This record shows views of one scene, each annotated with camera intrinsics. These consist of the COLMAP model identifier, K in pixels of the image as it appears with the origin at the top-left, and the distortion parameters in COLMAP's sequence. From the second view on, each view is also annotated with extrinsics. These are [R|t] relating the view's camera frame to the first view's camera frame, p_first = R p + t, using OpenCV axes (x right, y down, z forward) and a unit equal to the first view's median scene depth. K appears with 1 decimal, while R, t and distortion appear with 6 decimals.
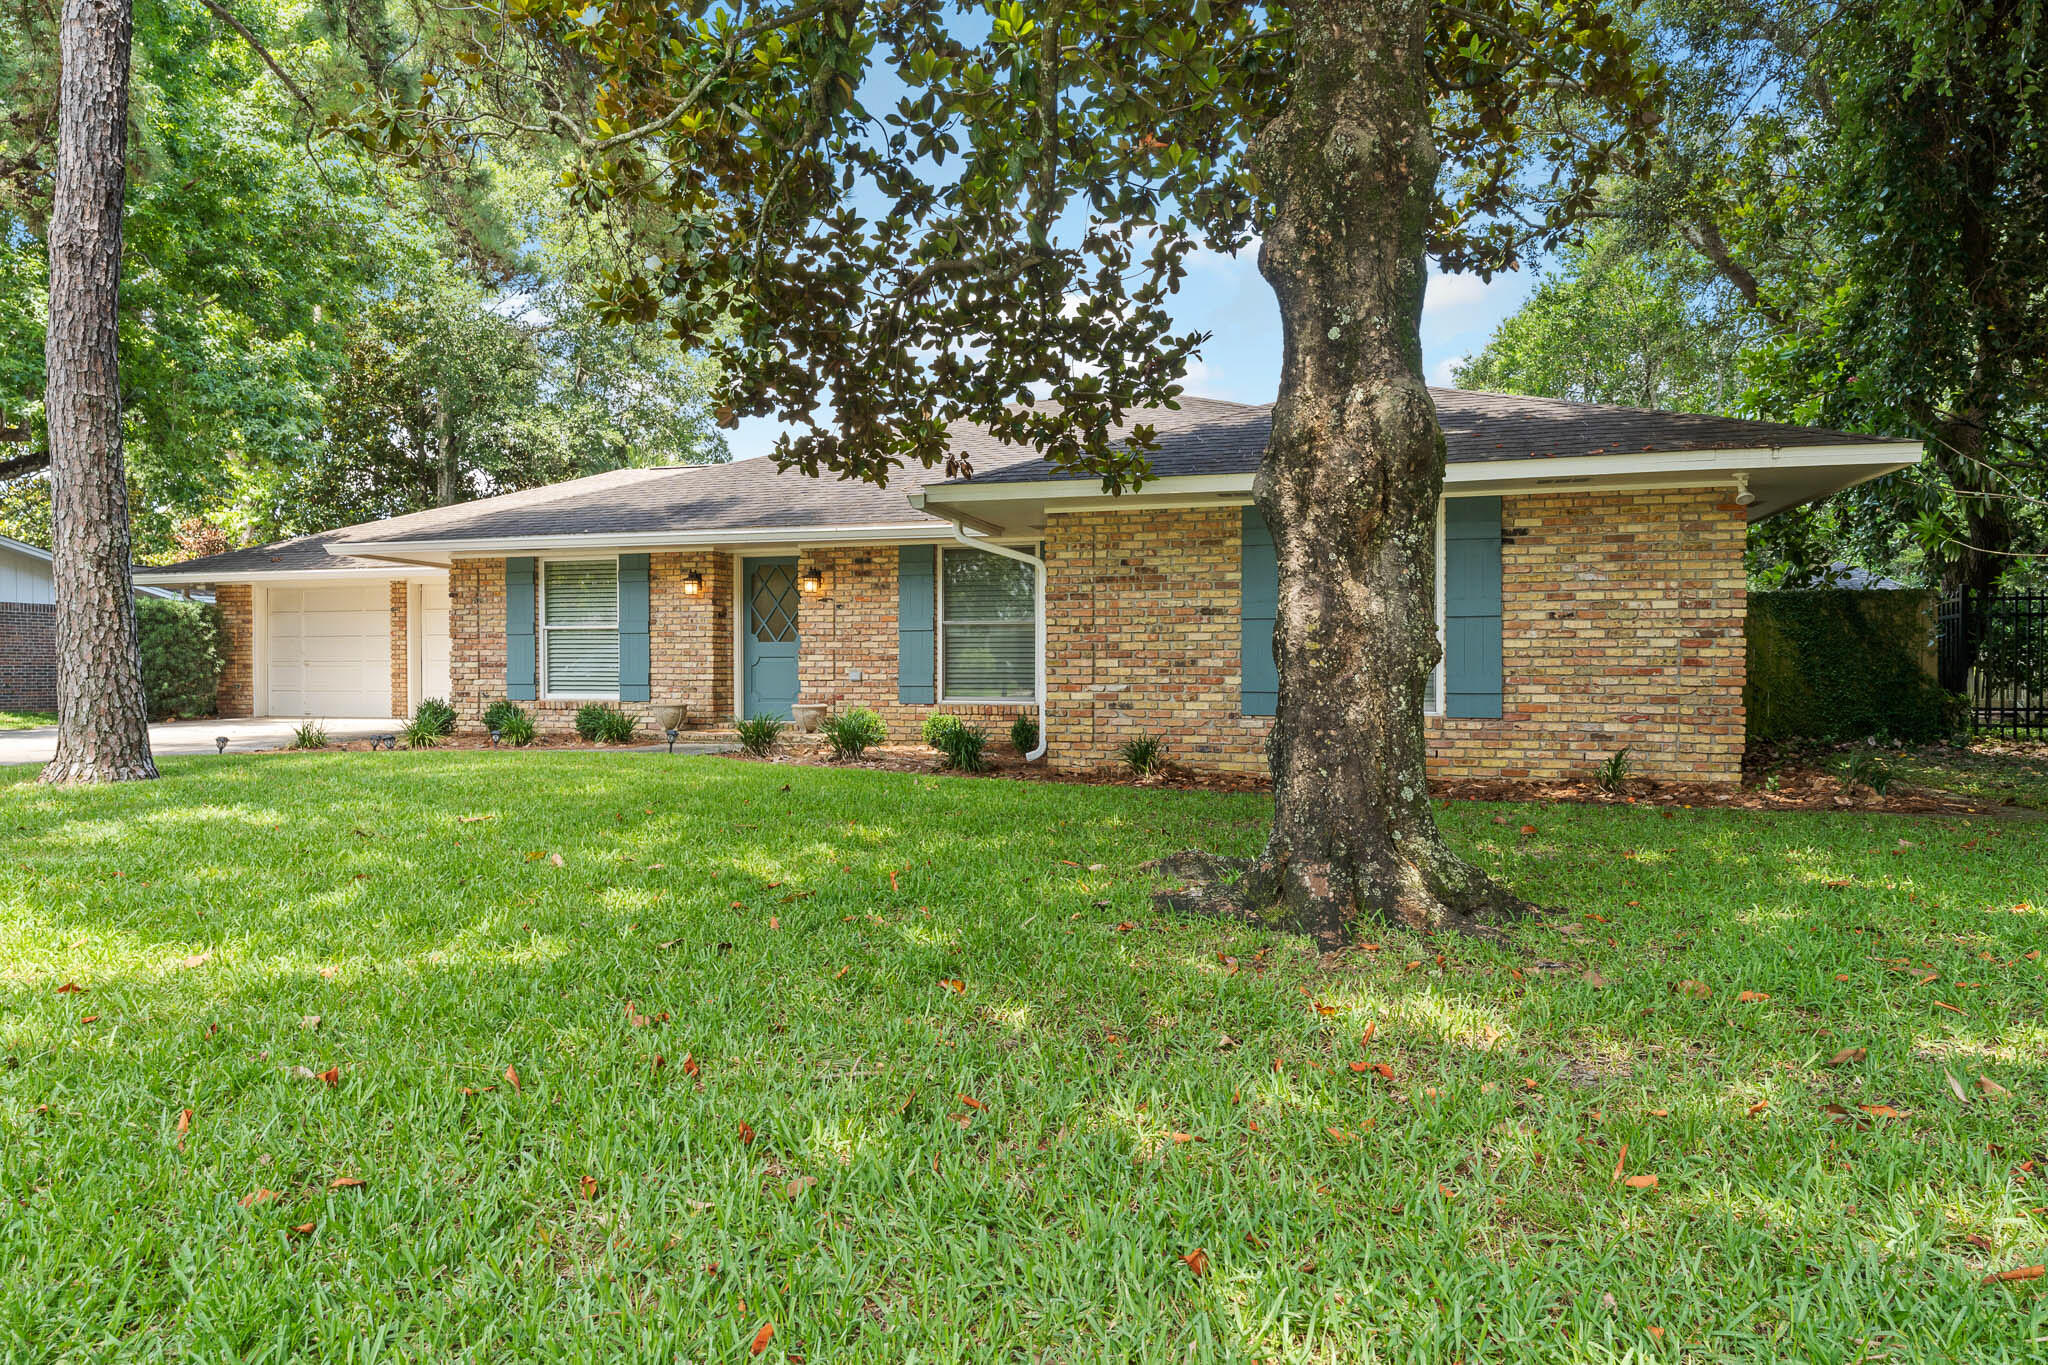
lens RADIAL K [[1190.7, 0, 1021.3], [0, 1190.7, 678.3], [0, 0, 1]] dist [-0.008098, -0.006259]
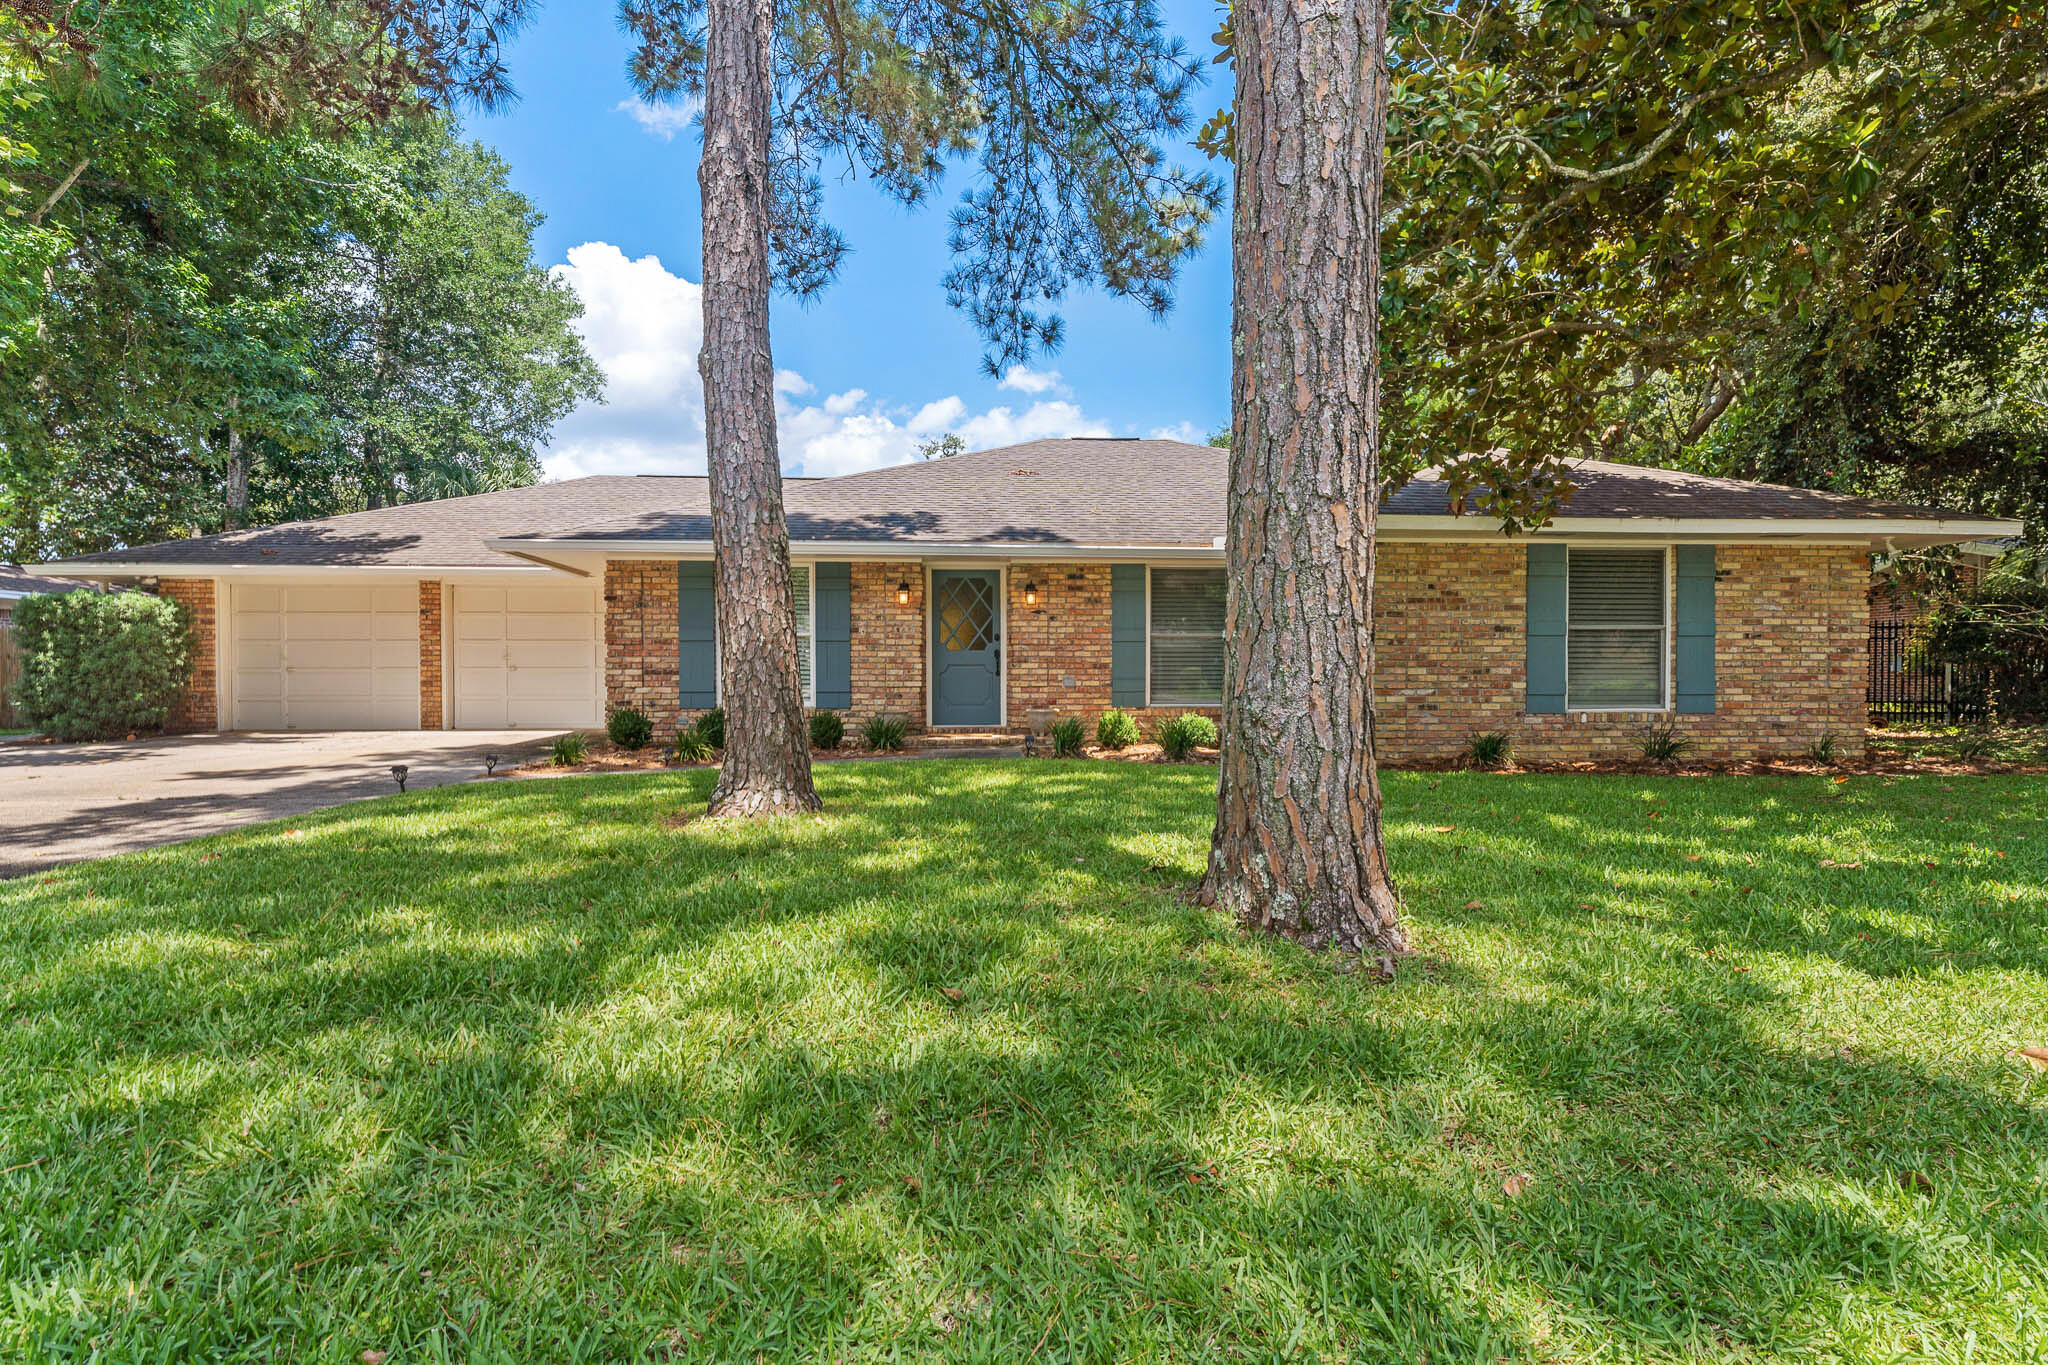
lens RADIAL K [[1026.8, 0, 1022.4], [0, 1026.8, 685.8], [0, 0, 1]] dist [0.000816, 0.000133]
pose [[0.939530, -0.003989, 0.342442, -0.661683], [0.003314, 0.999991, 0.002558, -0.002099], [-0.342450, -0.001269, 0.939535, 0.177061]]
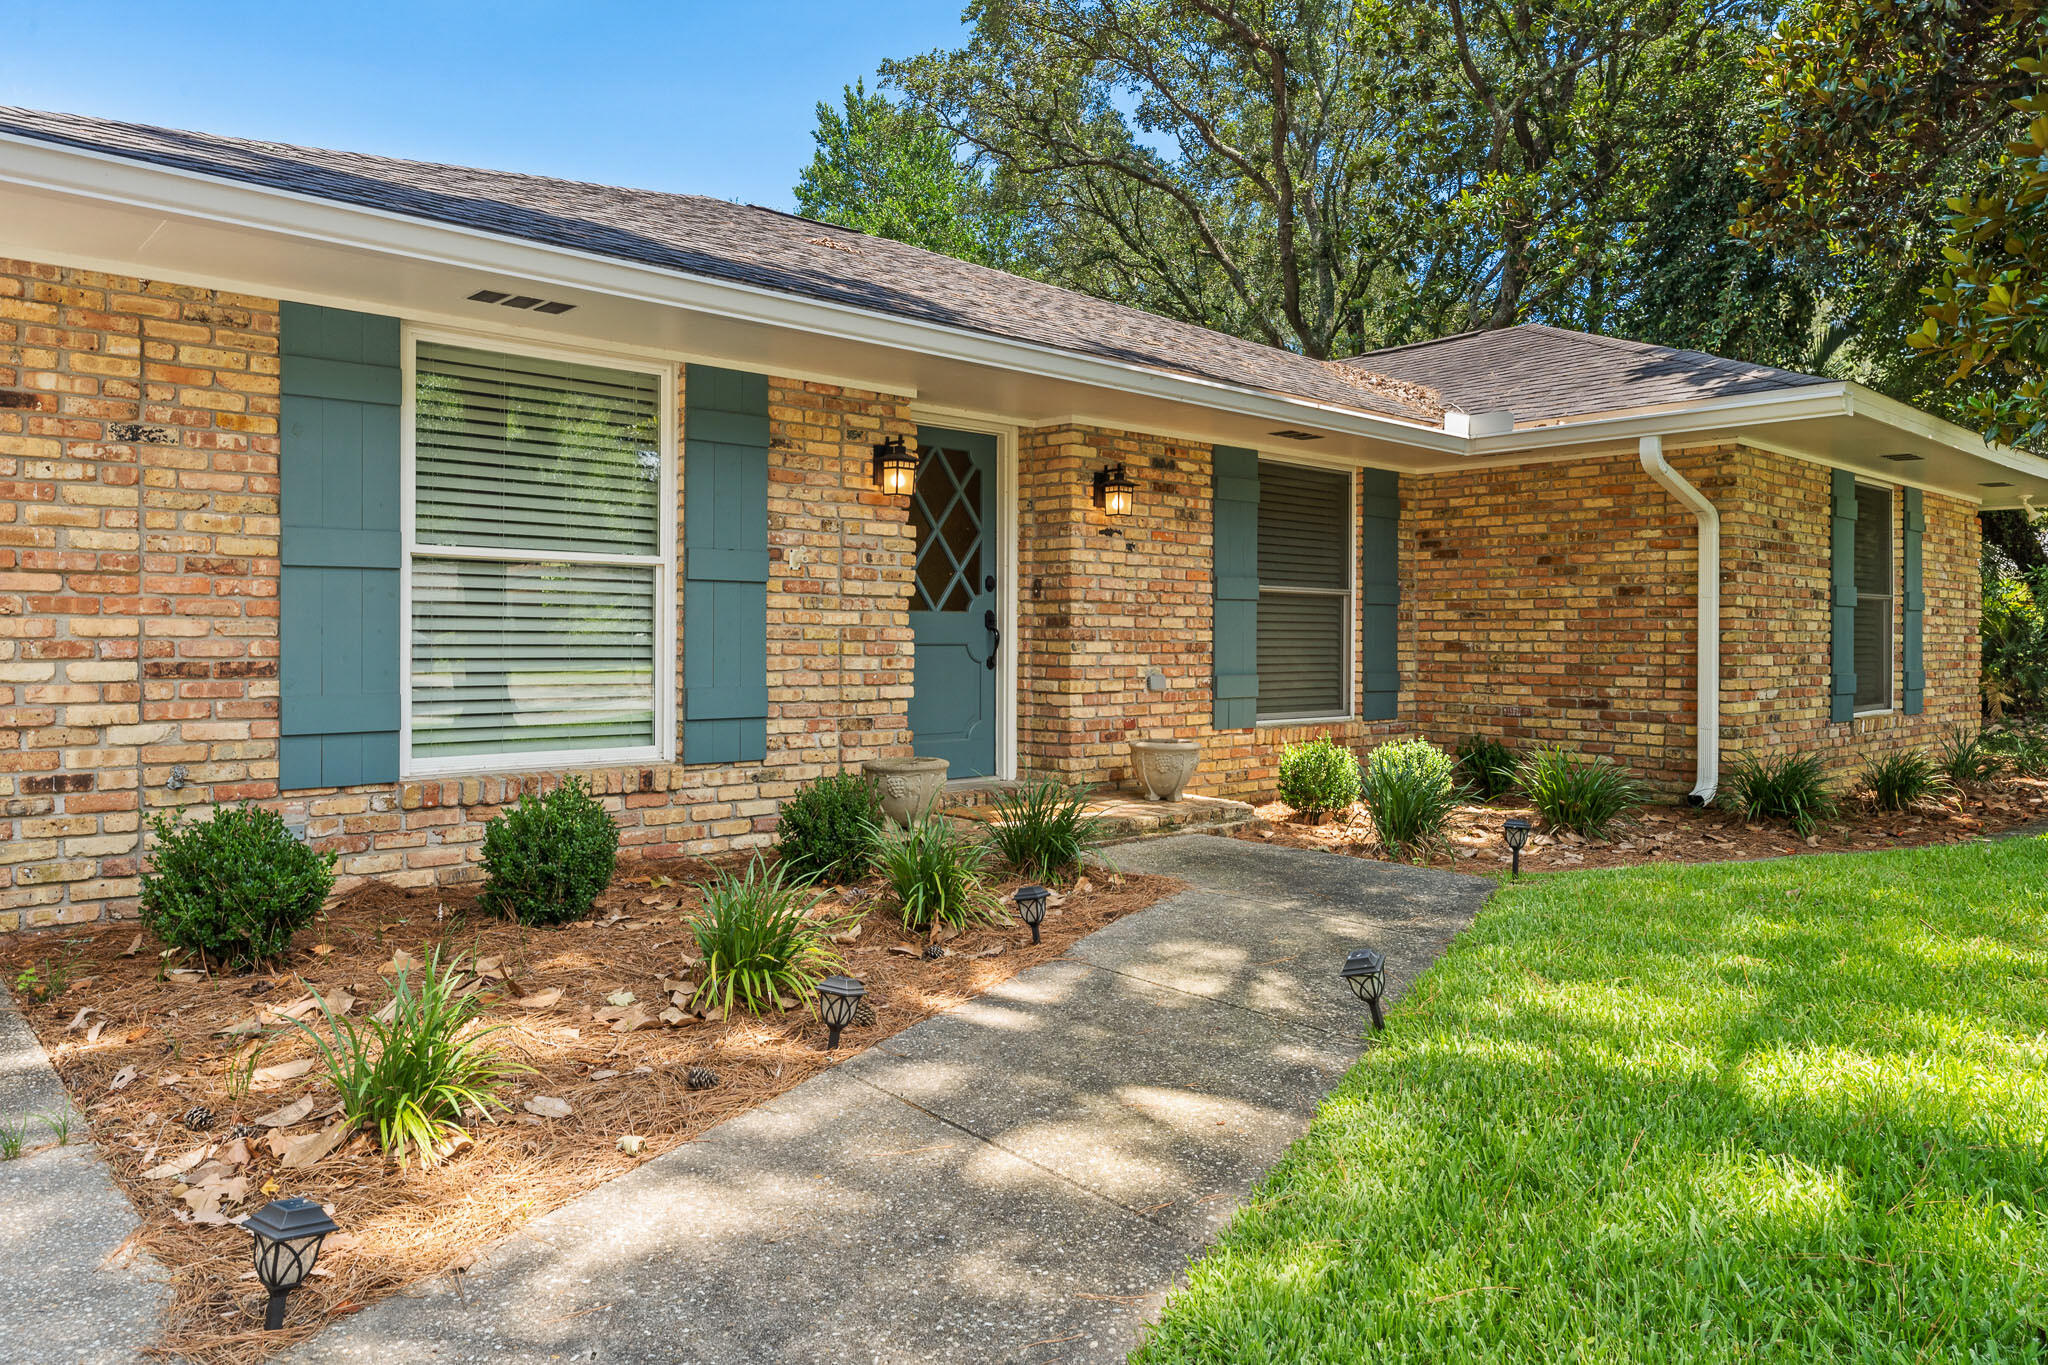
lens RADIAL K [[1366.5, 0, 1025.3], [0, 1366.5, 668.3], [0, 0, 1]] dist [0.003943, 0.000292]
pose [[0.524029, -0.015282, 0.851564, -0.902220], [0.003476, 0.999869, 0.015804, -0.023576], [-0.851694, -0.005322, 0.524013, 0.969428]]
